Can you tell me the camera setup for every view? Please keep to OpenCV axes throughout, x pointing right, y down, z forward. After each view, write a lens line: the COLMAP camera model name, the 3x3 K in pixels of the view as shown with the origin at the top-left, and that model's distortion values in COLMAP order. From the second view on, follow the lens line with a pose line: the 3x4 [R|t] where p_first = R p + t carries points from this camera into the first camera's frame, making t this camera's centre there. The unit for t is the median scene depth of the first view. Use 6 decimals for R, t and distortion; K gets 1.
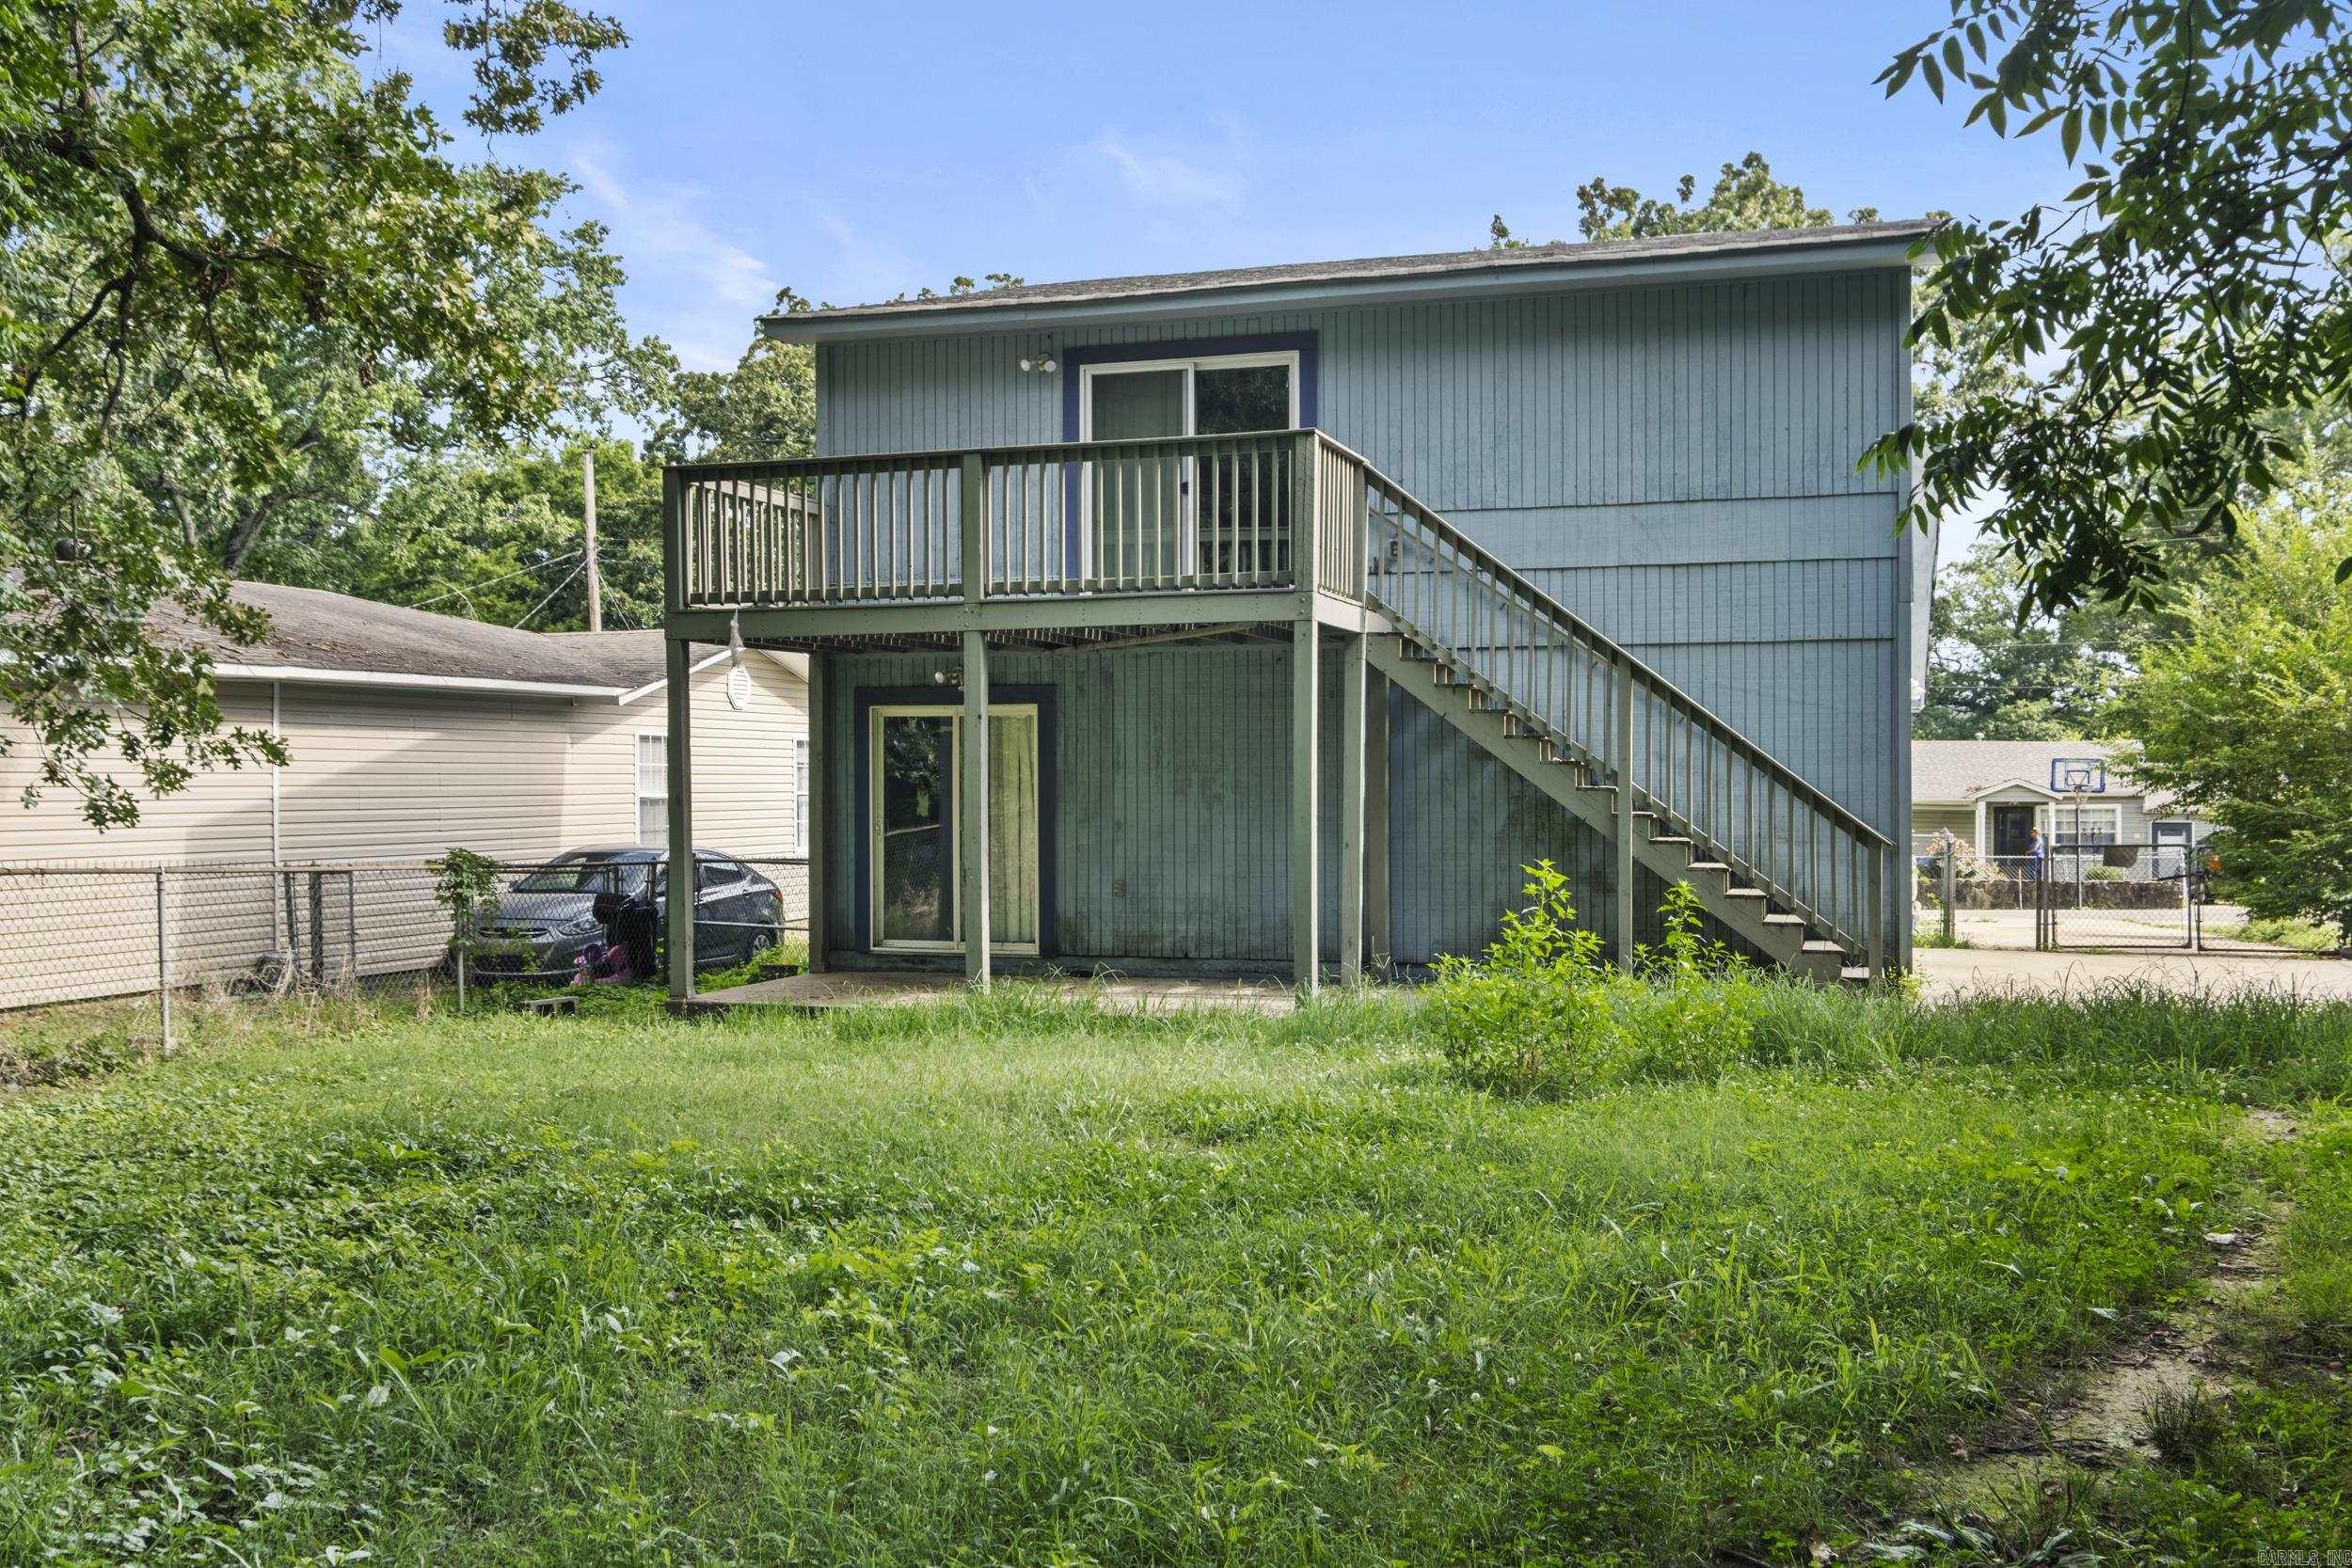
lens RADIAL K [[2240.5, 0, 1176.0], [0, 2240.5, 784.0], [0, 0, 1]] dist [-0.010926, -0.004436]
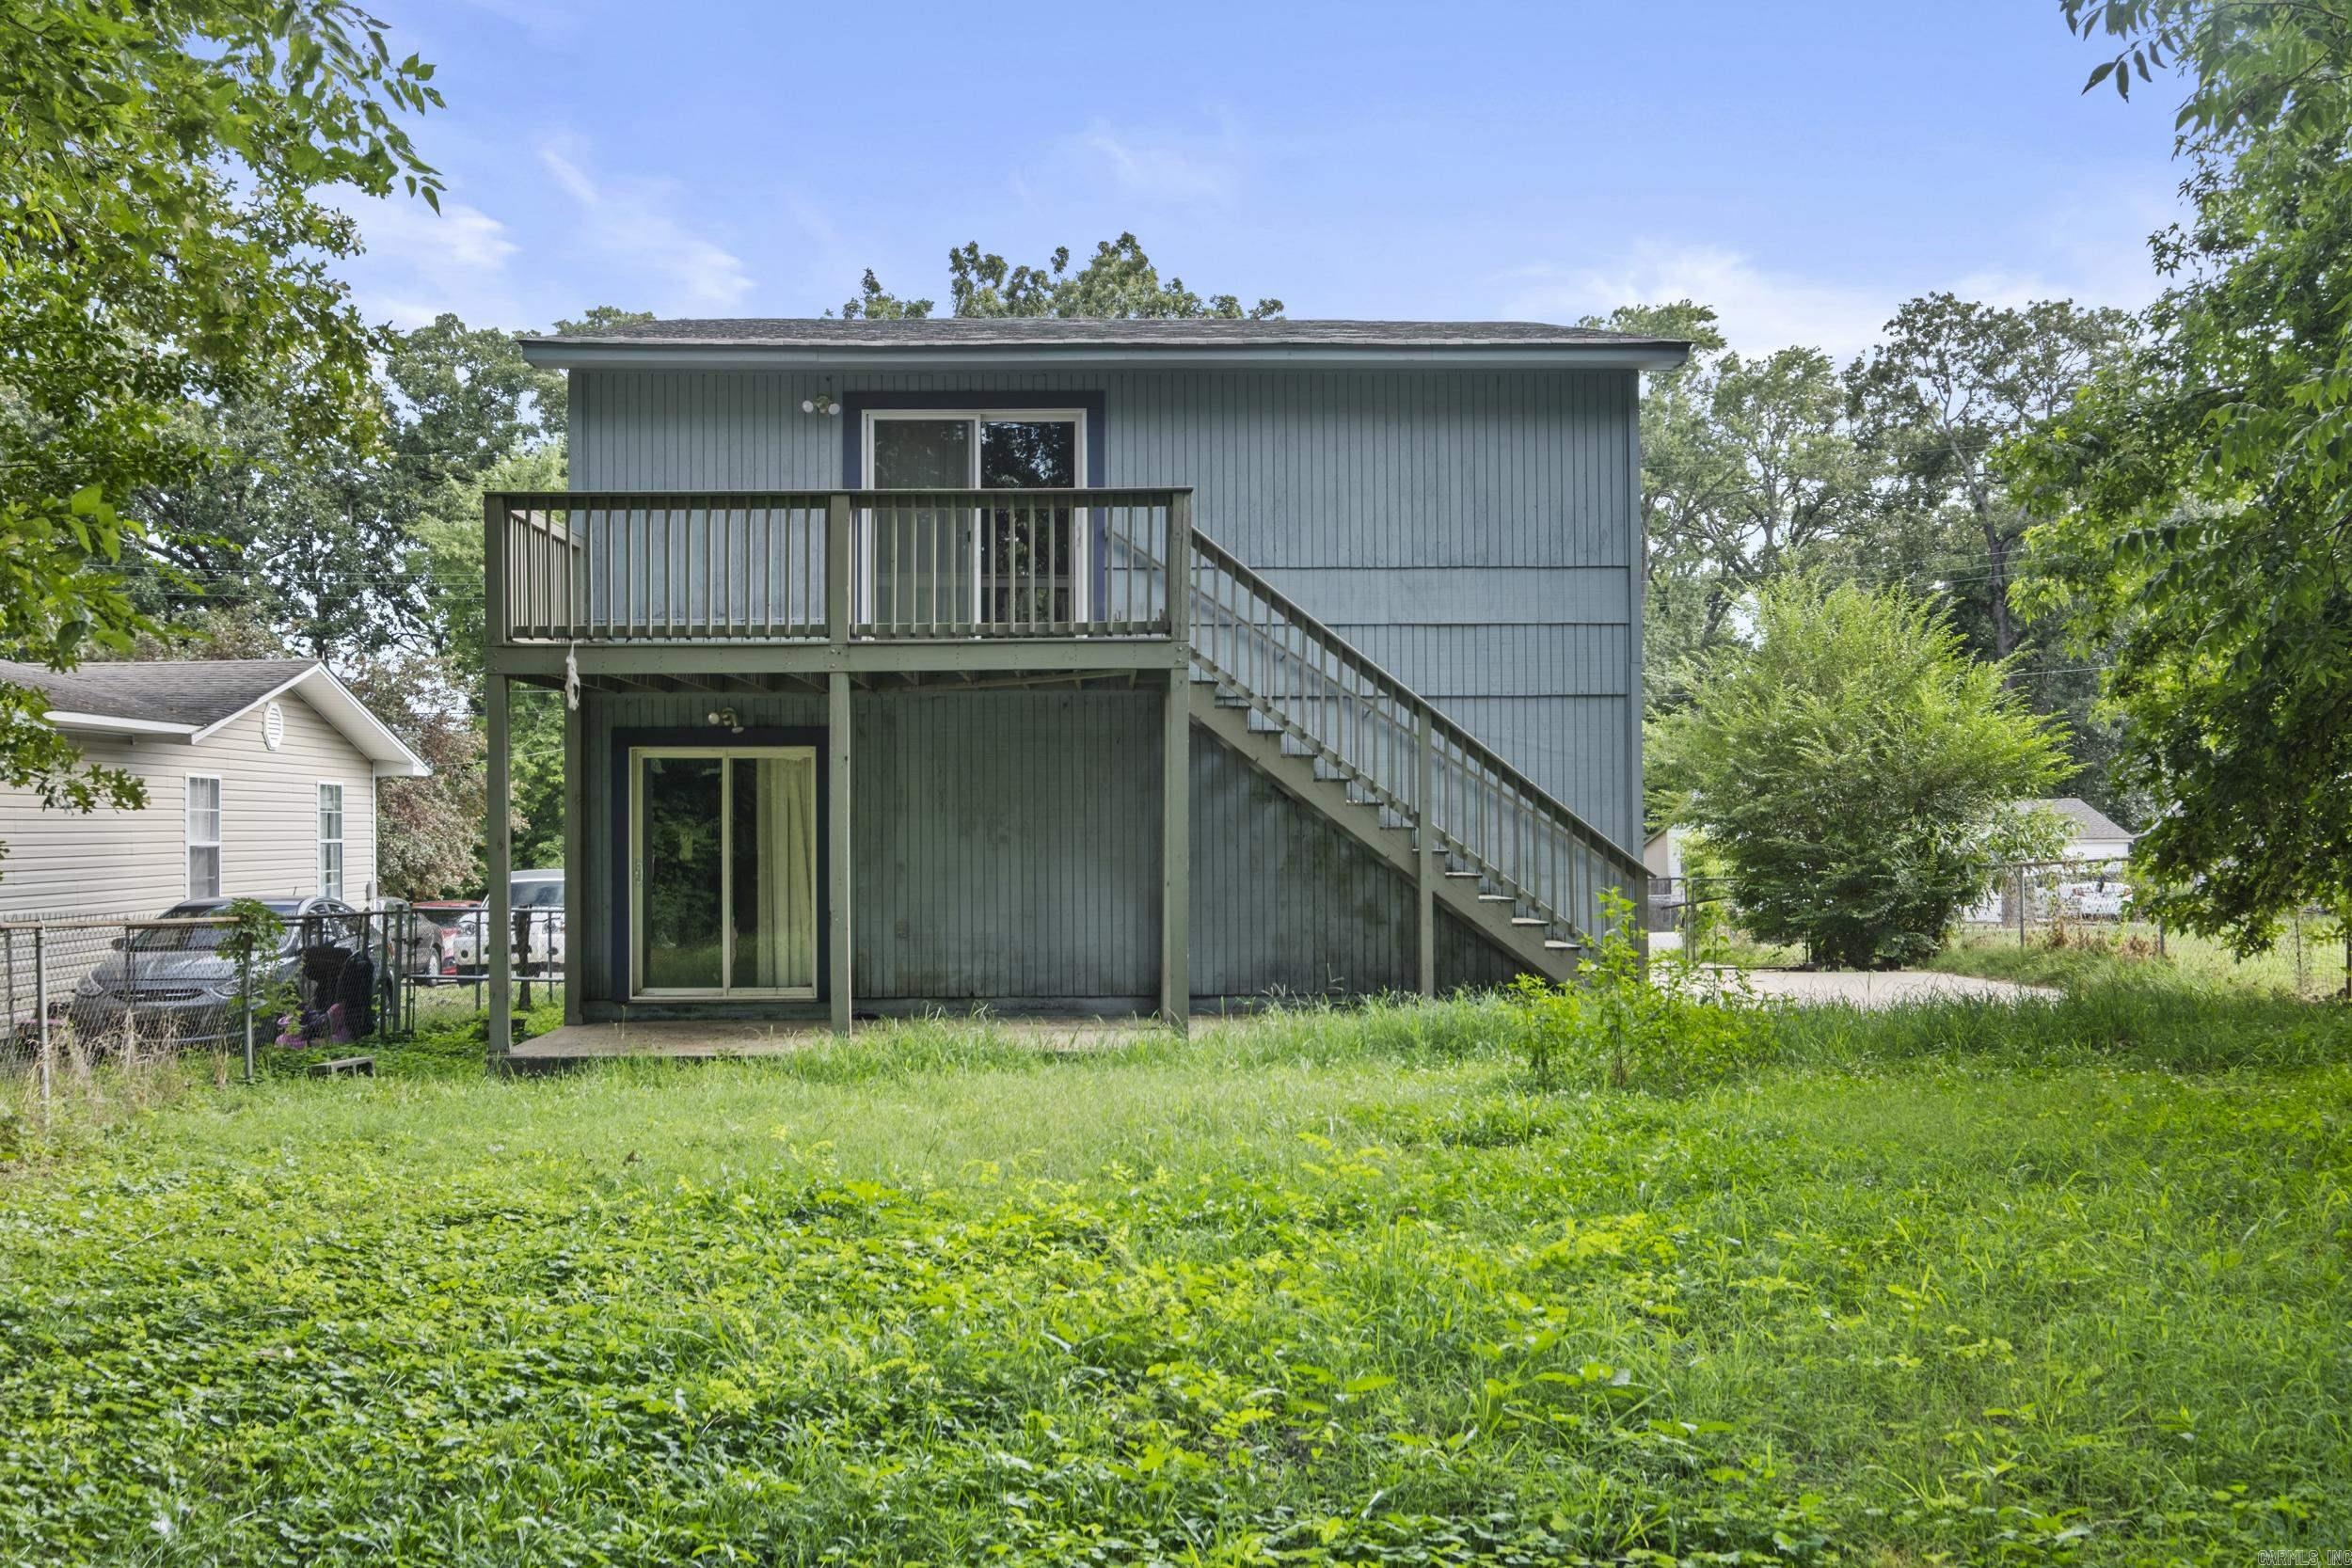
lens RADIAL K [[2232.2, 0, 1175.5], [0, 2232.2, 803.7], [0, 0, 1]] dist [-0.005159, 0.000644]
pose [[0.939872, -0.000606, 0.341527, -0.258944], [0.004987, 0.999916, -0.011948, 0.002408], [-0.341491, 0.012933, 0.939796, 0.014447]]
